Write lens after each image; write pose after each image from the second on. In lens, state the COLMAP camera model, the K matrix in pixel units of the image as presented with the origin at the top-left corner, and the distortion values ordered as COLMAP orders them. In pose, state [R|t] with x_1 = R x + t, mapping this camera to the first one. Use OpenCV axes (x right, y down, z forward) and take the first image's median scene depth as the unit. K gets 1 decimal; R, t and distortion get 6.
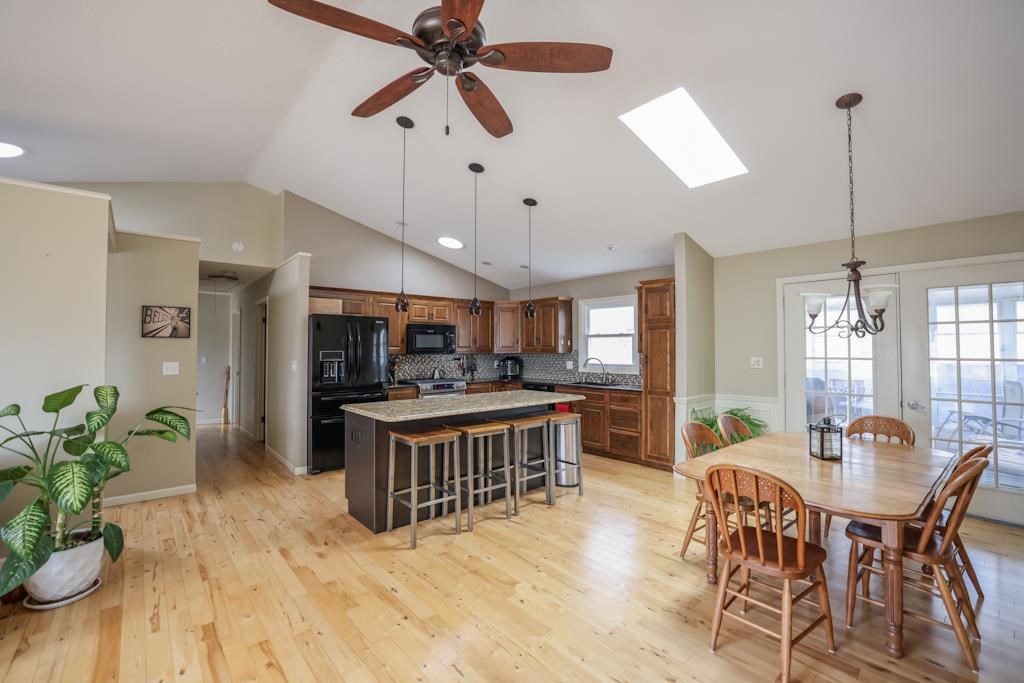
lens RADIAL K [[440.0, 0, 505.5], [0, 440.0, 338.3], [0, 0, 1]] dist [-0.035210, 0.011888]
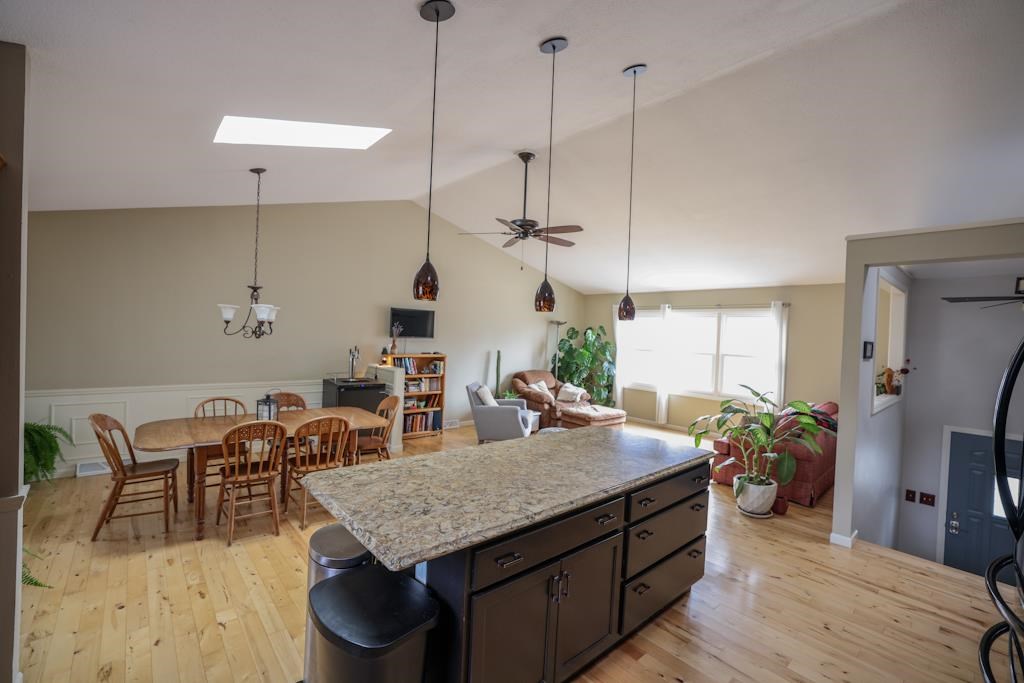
lens RADIAL K [[440.0, 0, 512.6], [0, 440.0, 338.3], [0, 0, 1]] dist [-0.035210, 0.011888]
pose [[-0.999168, -0.038865, -0.012353, -0.023205], [-0.038716, 0.999177, -0.012061, -0.009670], [0.012811, -0.011573, -0.999851, 1.407702]]
